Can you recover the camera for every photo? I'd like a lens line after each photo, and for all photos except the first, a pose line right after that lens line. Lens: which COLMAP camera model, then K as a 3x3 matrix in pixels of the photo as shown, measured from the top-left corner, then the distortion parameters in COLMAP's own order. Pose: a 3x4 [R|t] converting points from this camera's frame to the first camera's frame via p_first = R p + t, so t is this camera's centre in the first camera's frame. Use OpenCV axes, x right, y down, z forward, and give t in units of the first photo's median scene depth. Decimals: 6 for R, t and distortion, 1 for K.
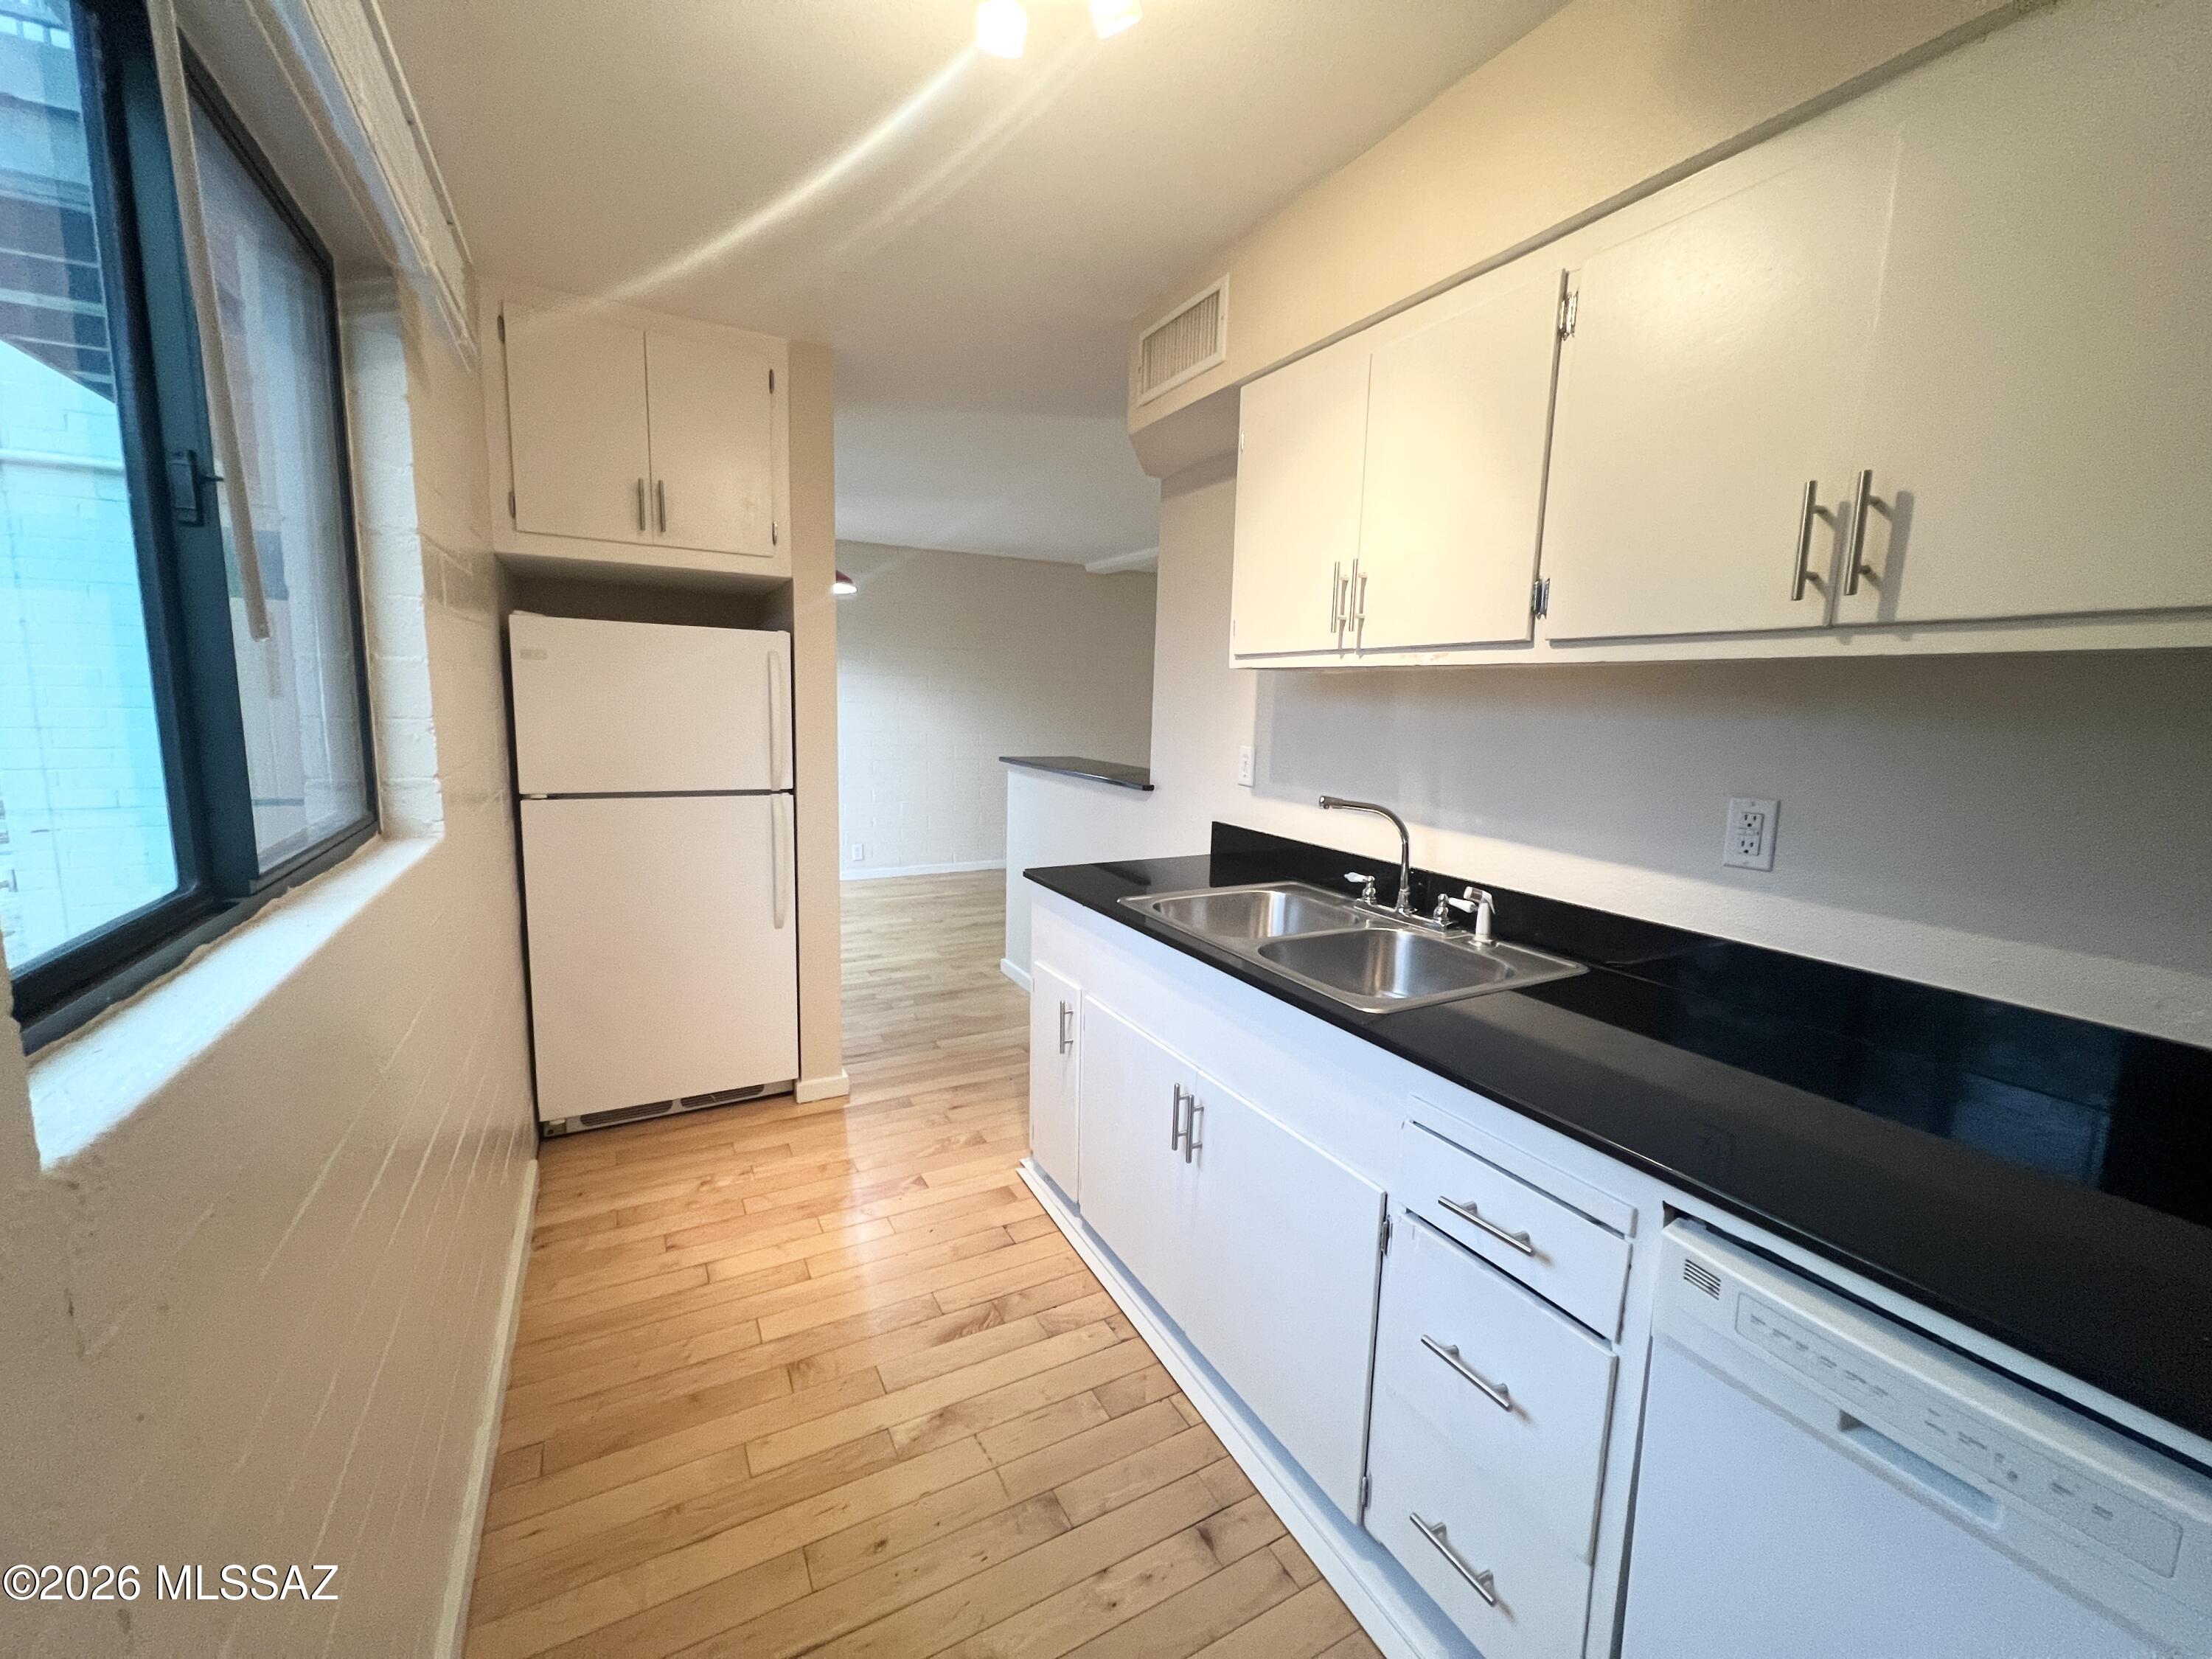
lens RADIAL K [[881.3, 0, 1101.2], [0, 881.3, 826.8], [0, 0, 1]] dist [-0.001816, 0.000123]
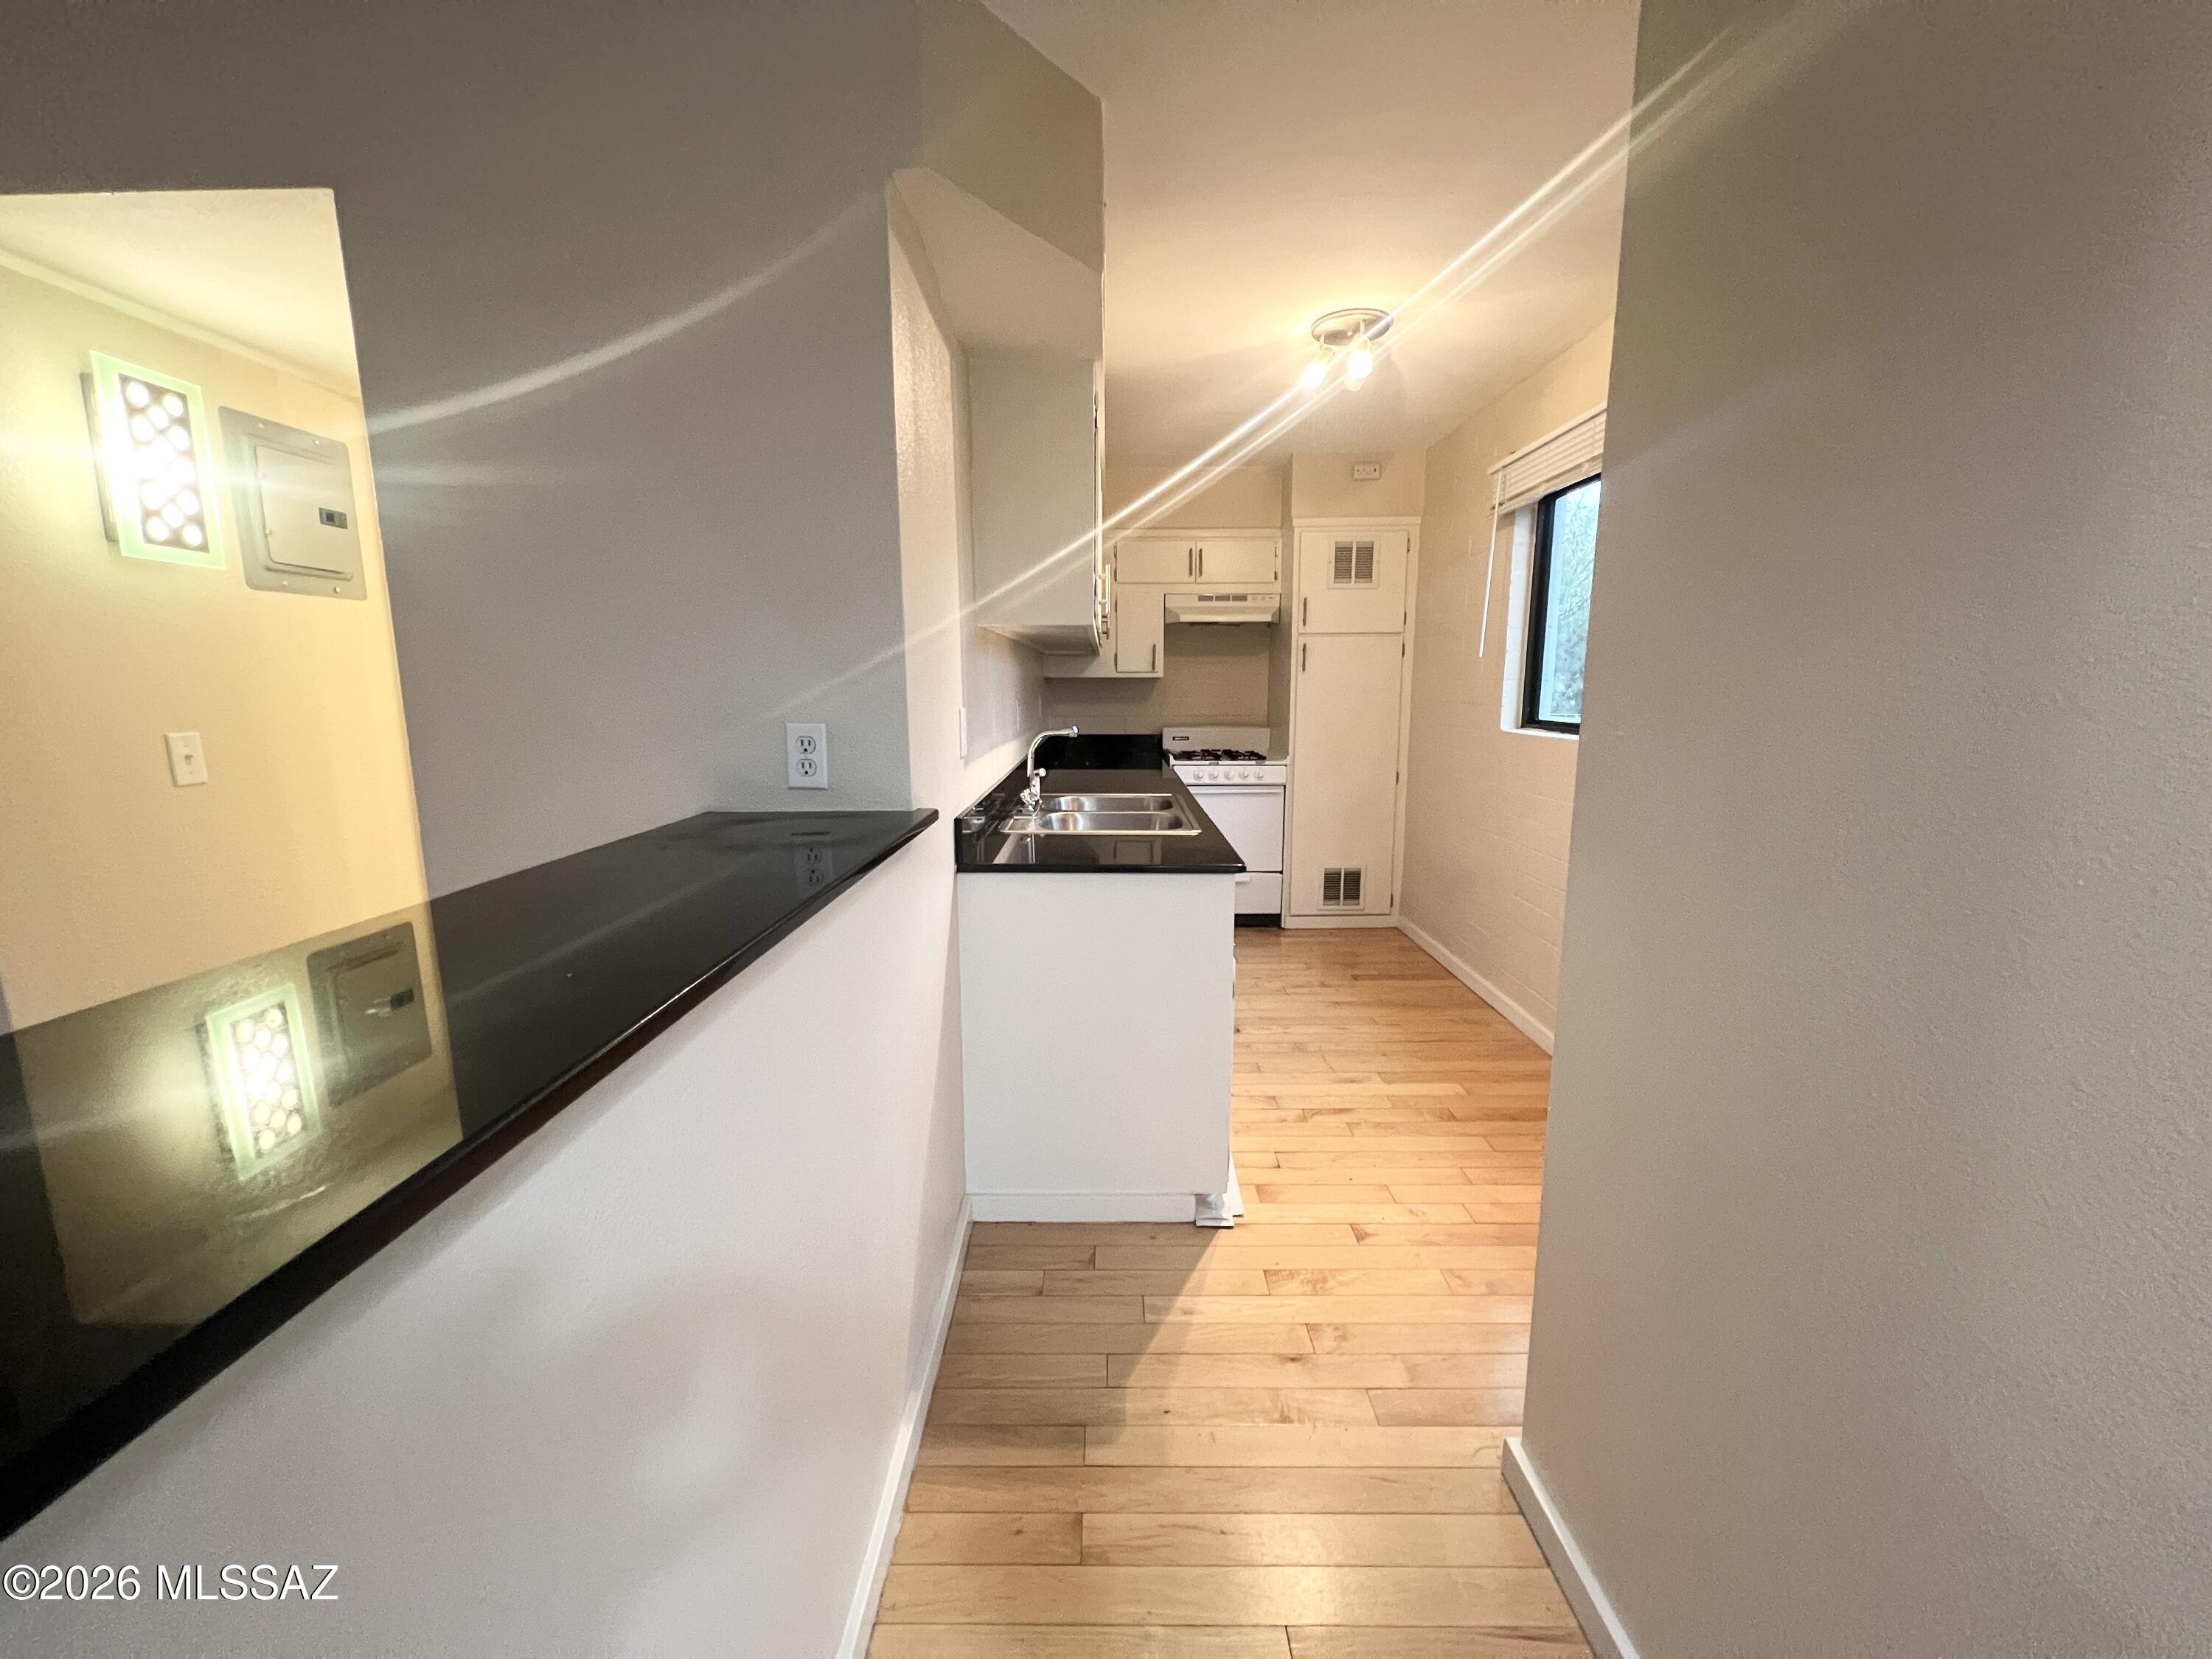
lens RADIAL K [[889.7, 0, 1097.6], [0, 889.7, 824.7], [0, 0, 1]] dist [-0.015691, -0.000037]
pose [[-0.877030, -0.096133, 0.470719, -0.493622], [0.053647, 0.954053, 0.294796, -0.331249], [-0.477430, 0.283797, -0.831576, 2.440212]]
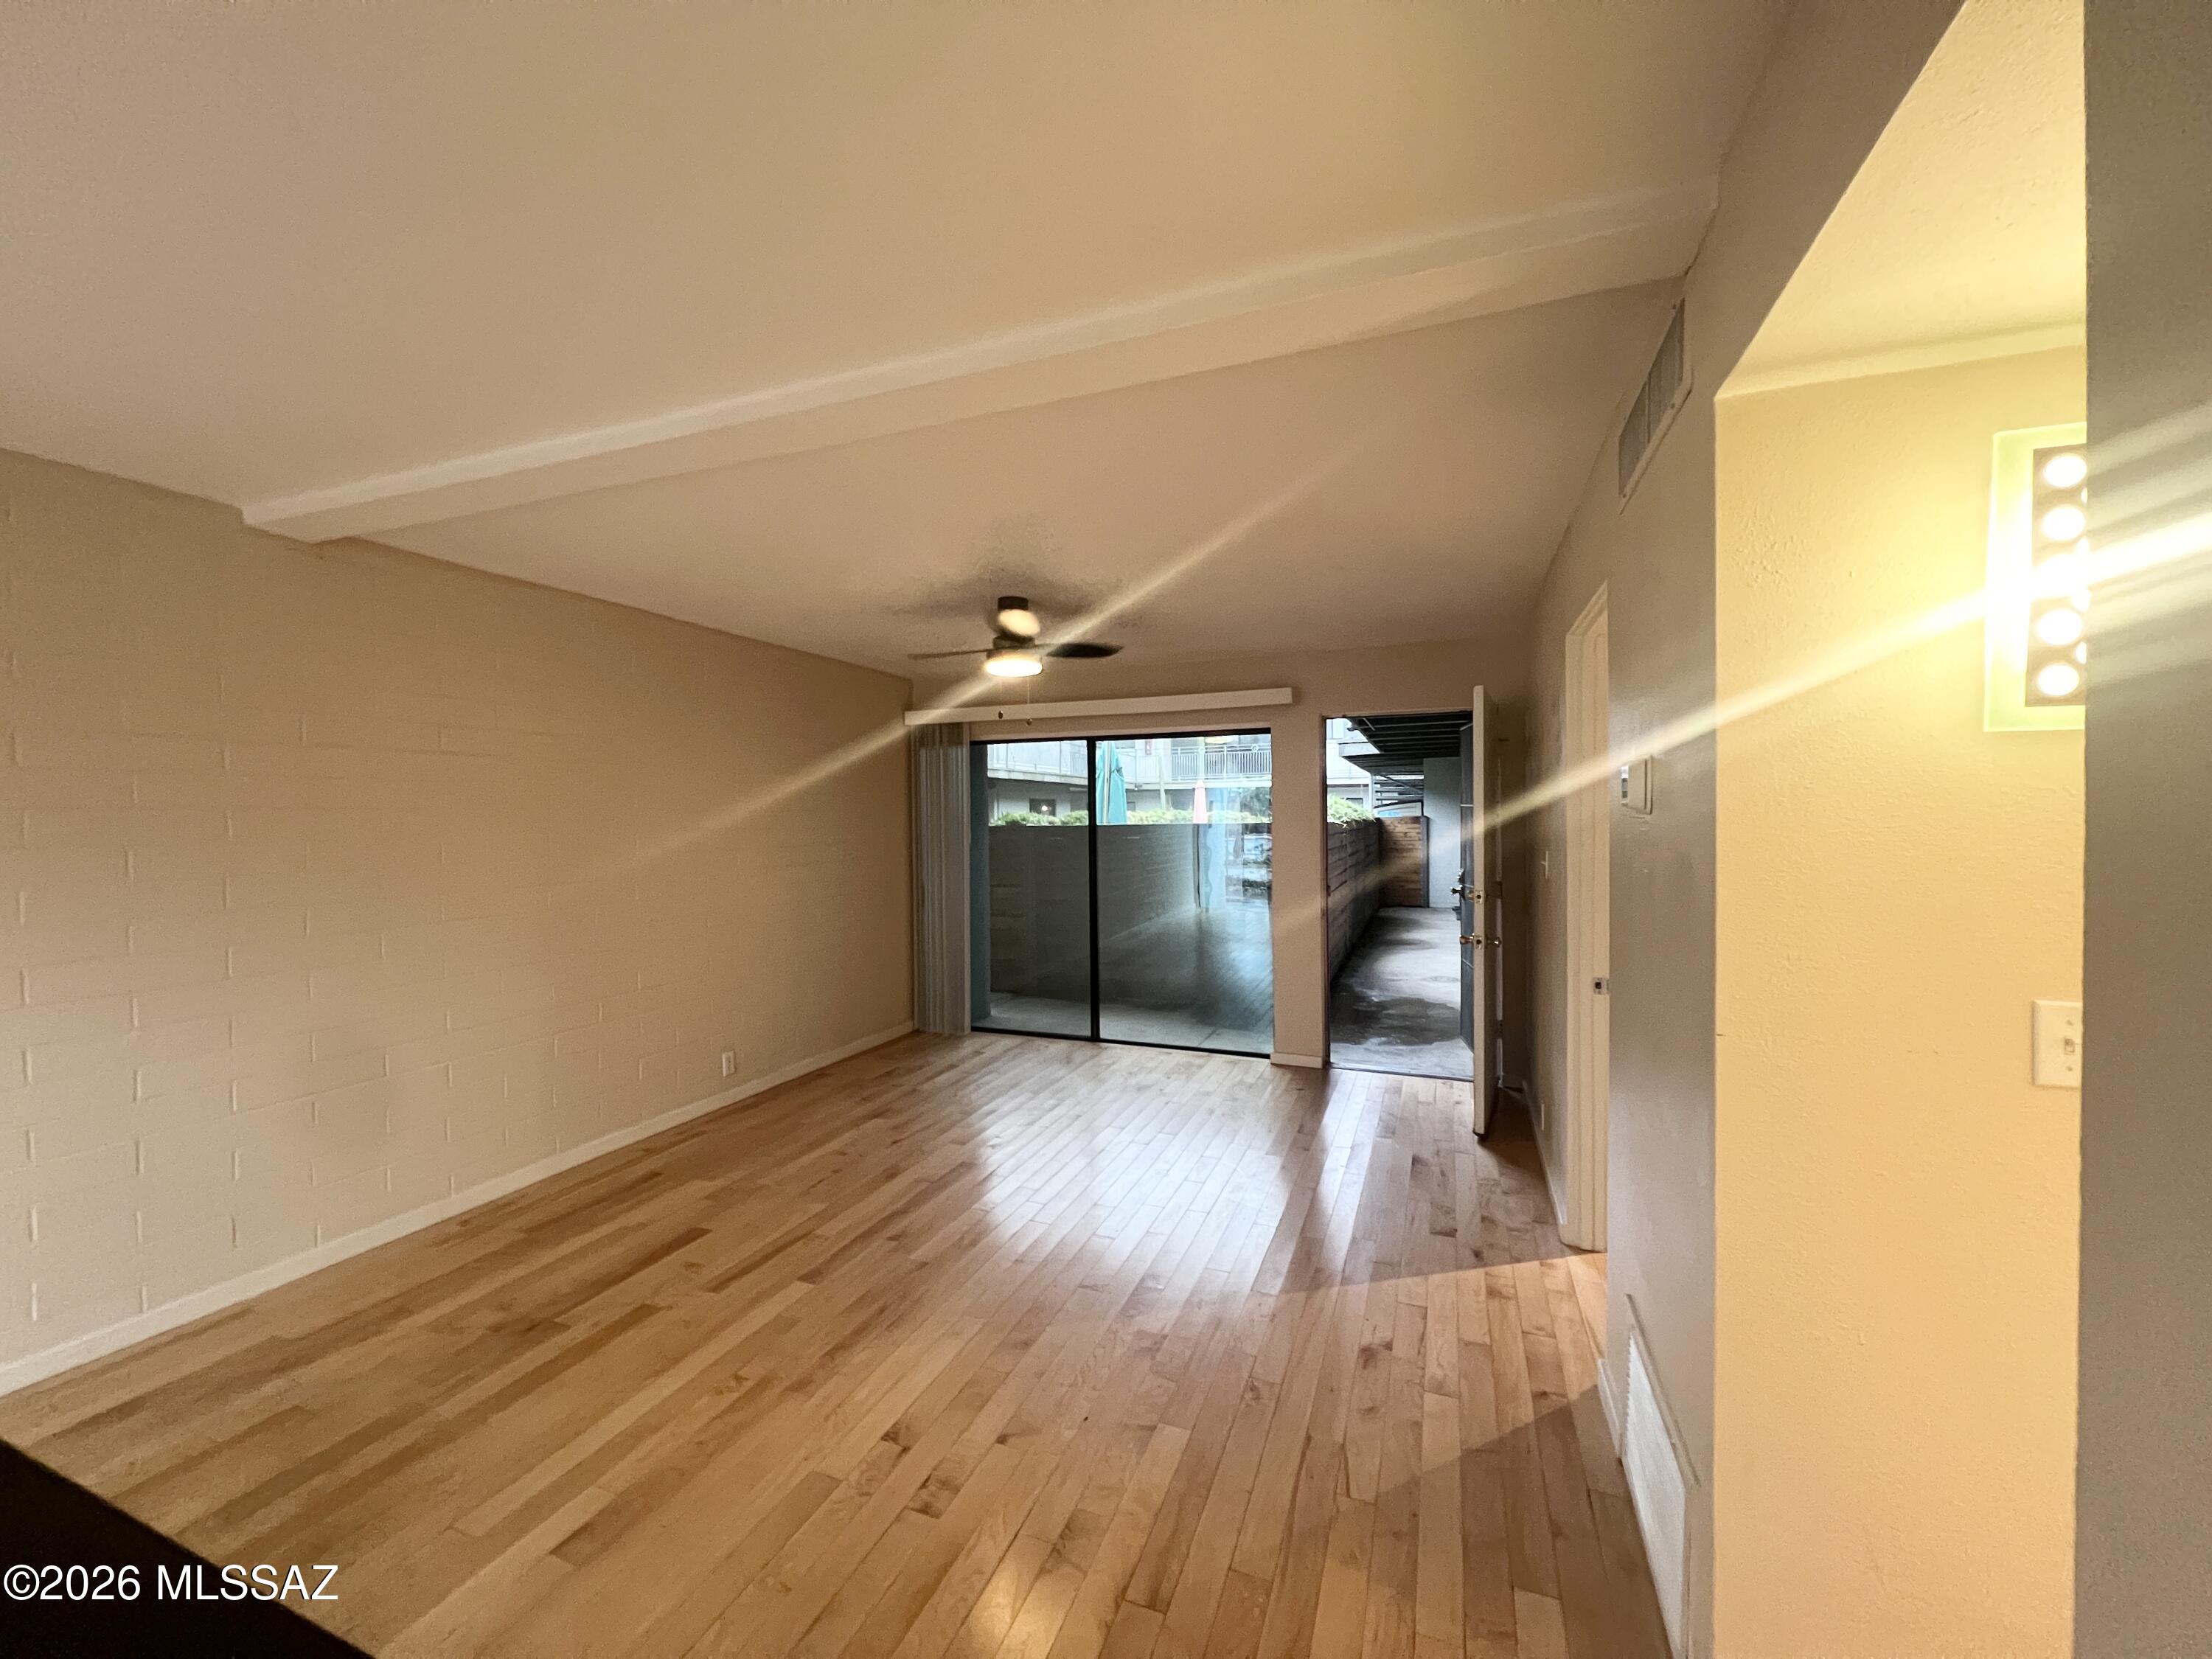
lens RADIAL K [[881.3, 0, 1101.2], [0, 881.3, 826.8], [0, 0, 1]] dist [-0.001816, 0.000123]
pose [[0.759911, -0.040919, 0.648738, 0.060928], [0.119432, 0.989815, -0.077467, -0.348803], [-0.638961, 0.136349, 0.757059, 1.981940]]
